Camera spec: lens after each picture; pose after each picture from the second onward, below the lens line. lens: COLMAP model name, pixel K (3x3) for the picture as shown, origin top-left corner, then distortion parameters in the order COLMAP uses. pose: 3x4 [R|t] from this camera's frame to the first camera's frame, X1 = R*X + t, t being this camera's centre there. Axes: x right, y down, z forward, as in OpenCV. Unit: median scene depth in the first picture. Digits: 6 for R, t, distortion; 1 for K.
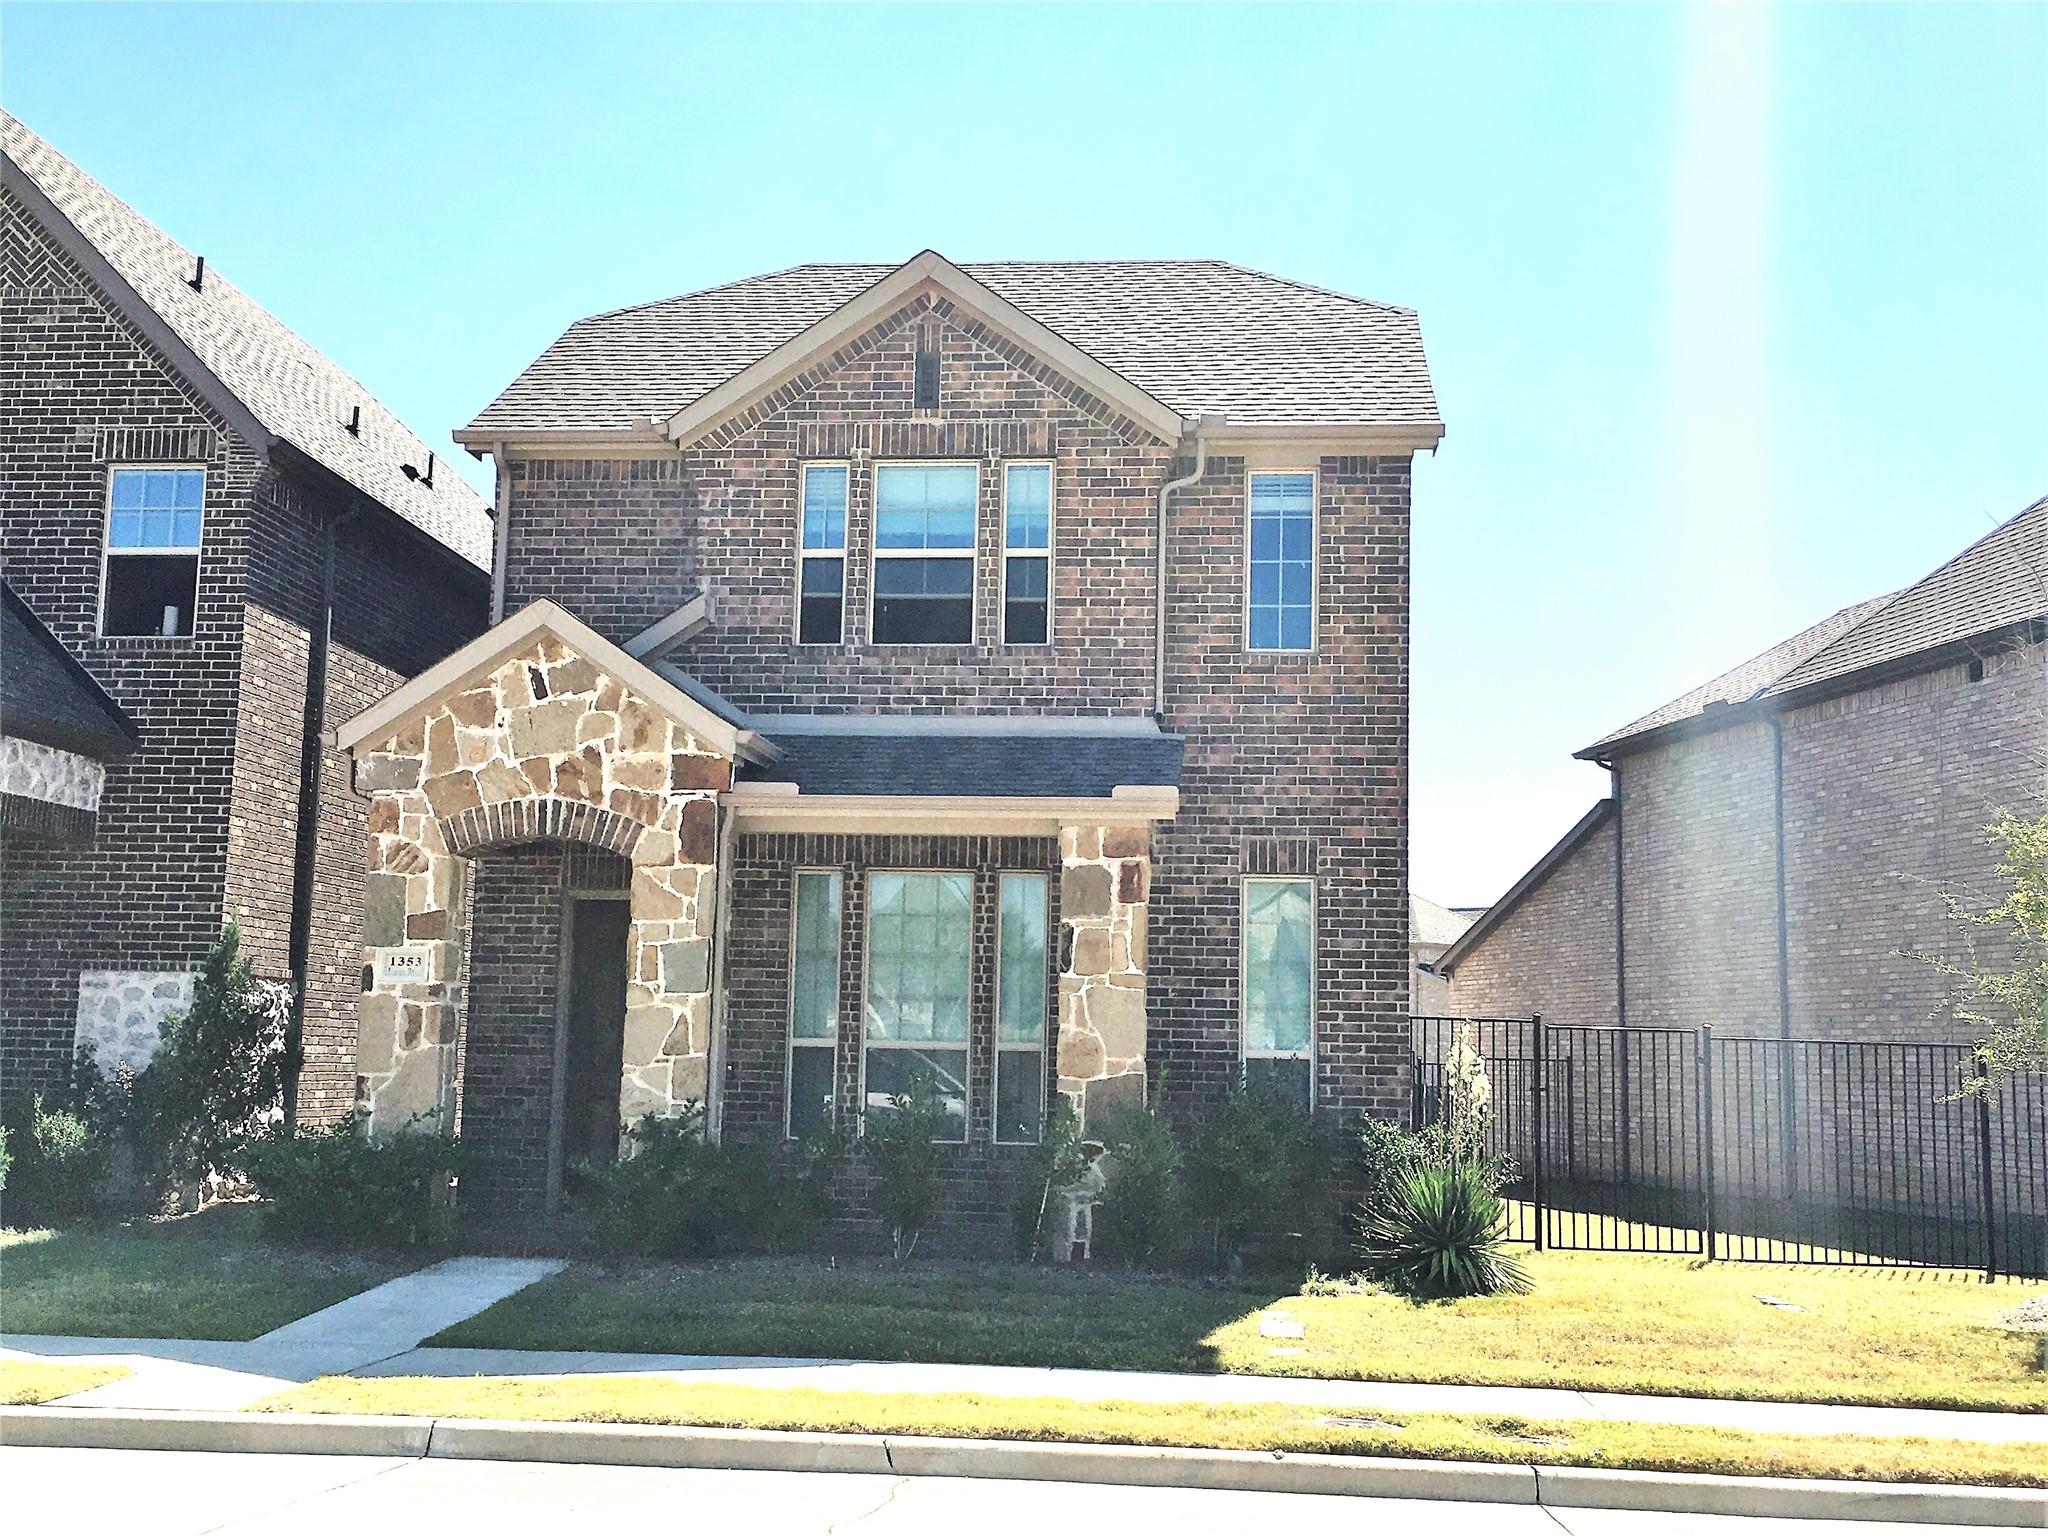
lens RADIAL K [[2287.8, 0, 1025.6], [0, 2287.8, 768.3], [0, 0, 1]] dist [0.063455, 0.000000]
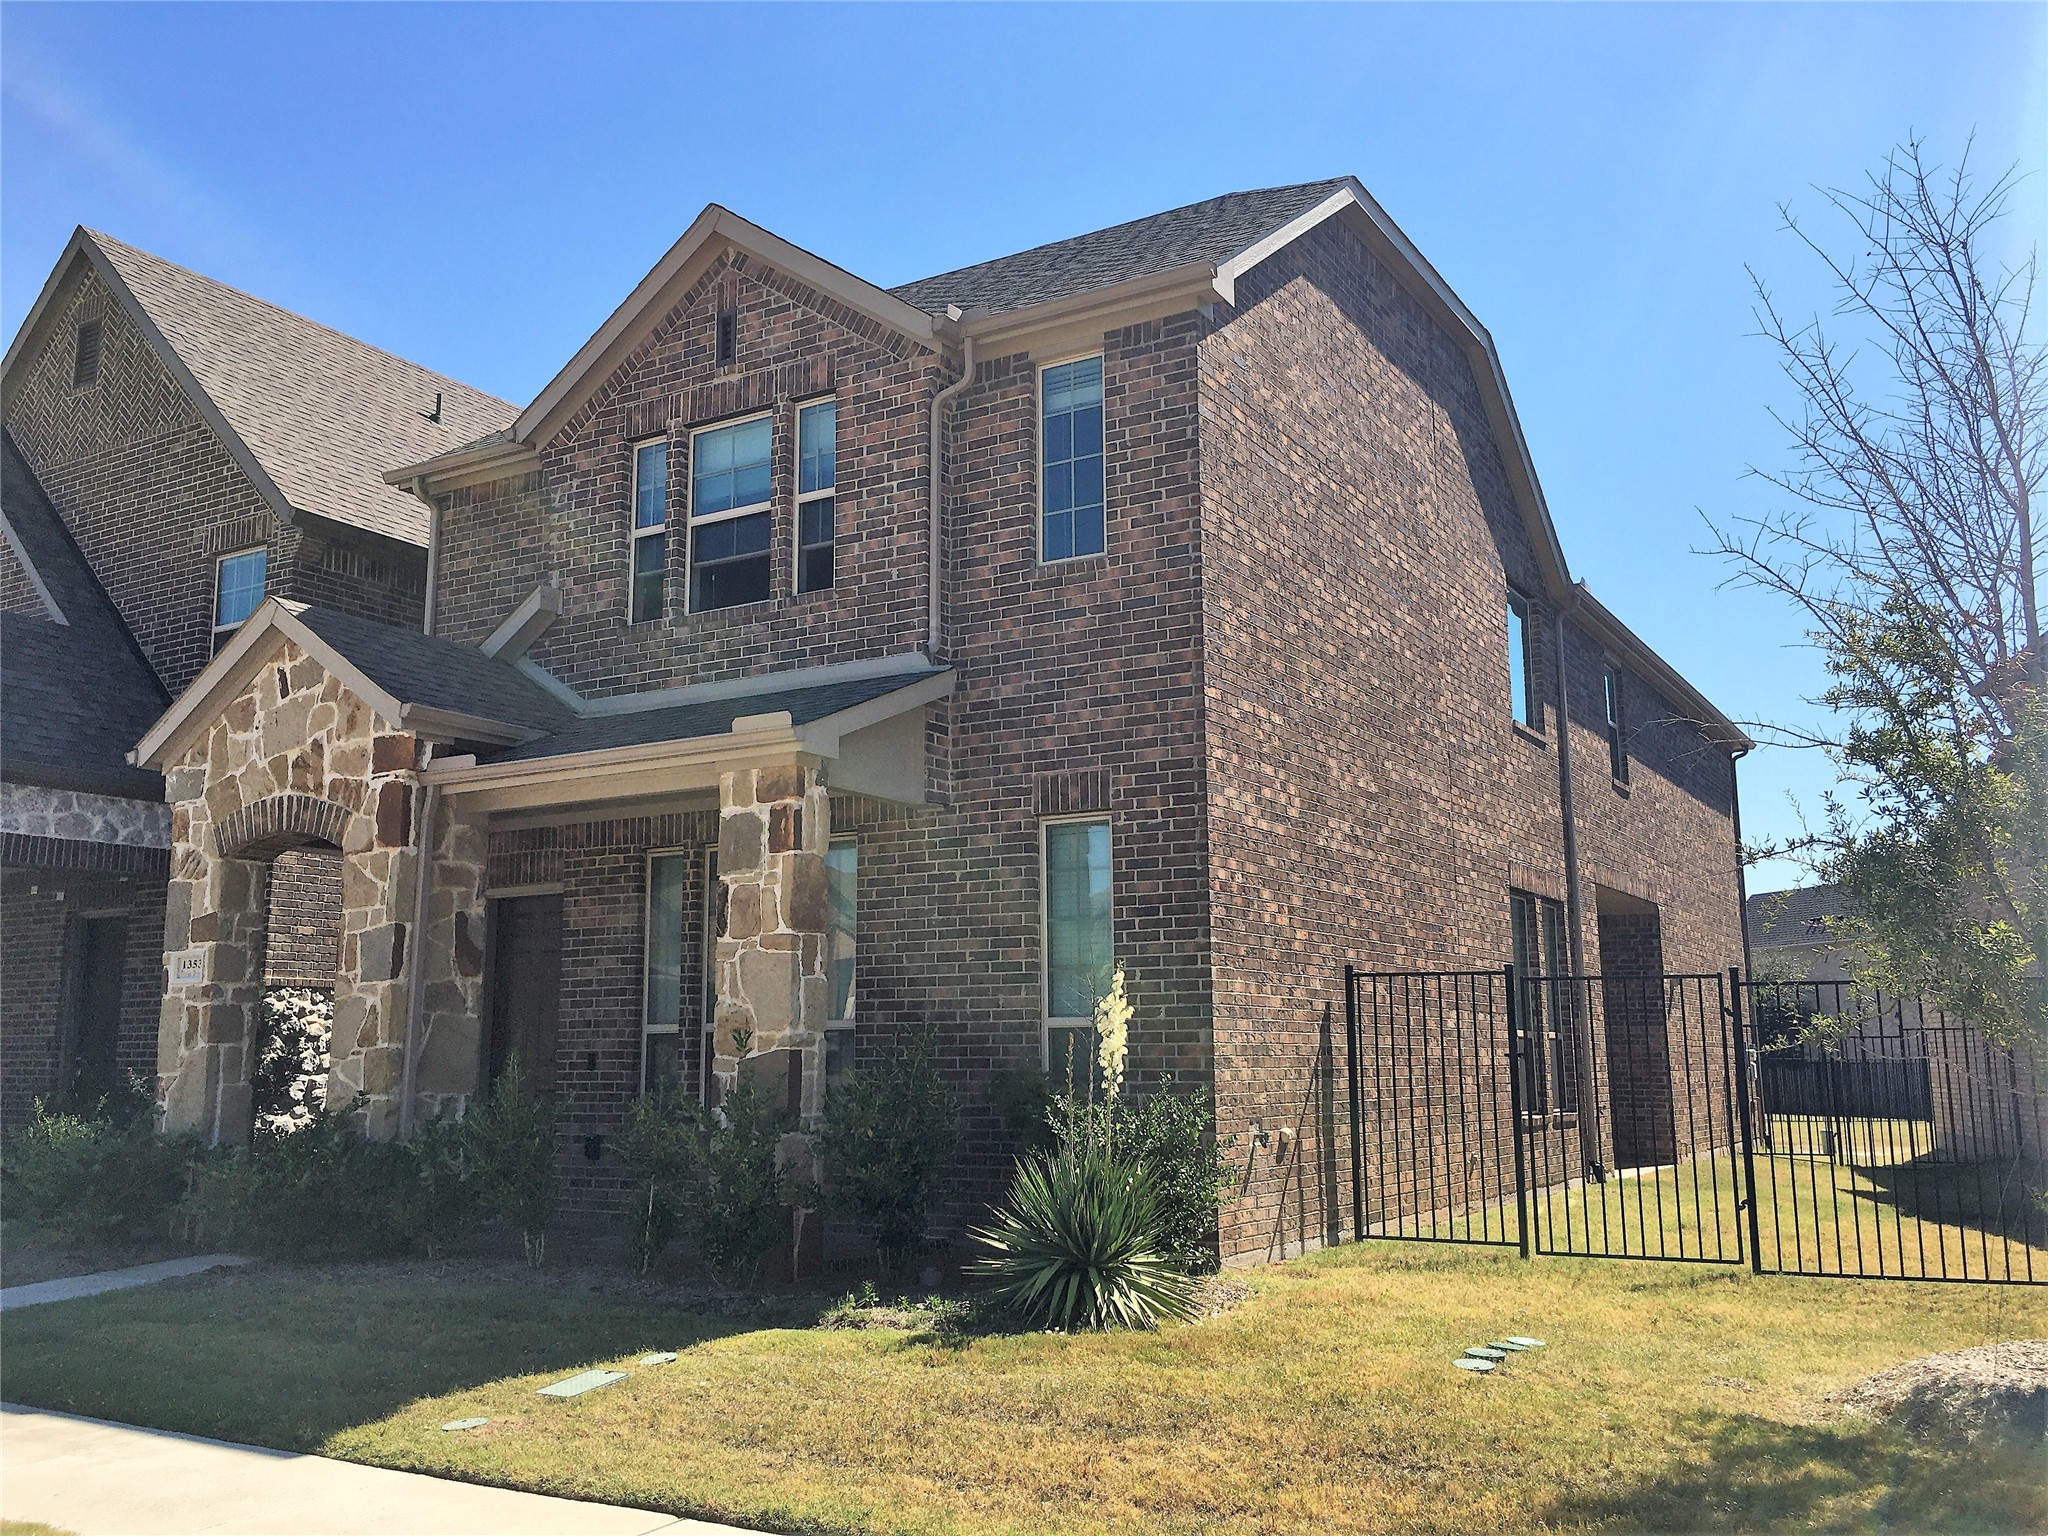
lens RADIAL K [[1751.3, 0, 1021.8], [0, 1751.3, 760.0], [0, 0, 1]] dist [0.074424, -0.105762]
pose [[0.904064, -0.099990, -0.415536, 0.368481], [0.081792, 0.994755, -0.061415, 0.065192], [0.419497, 0.021535, 0.907501, 0.390000]]
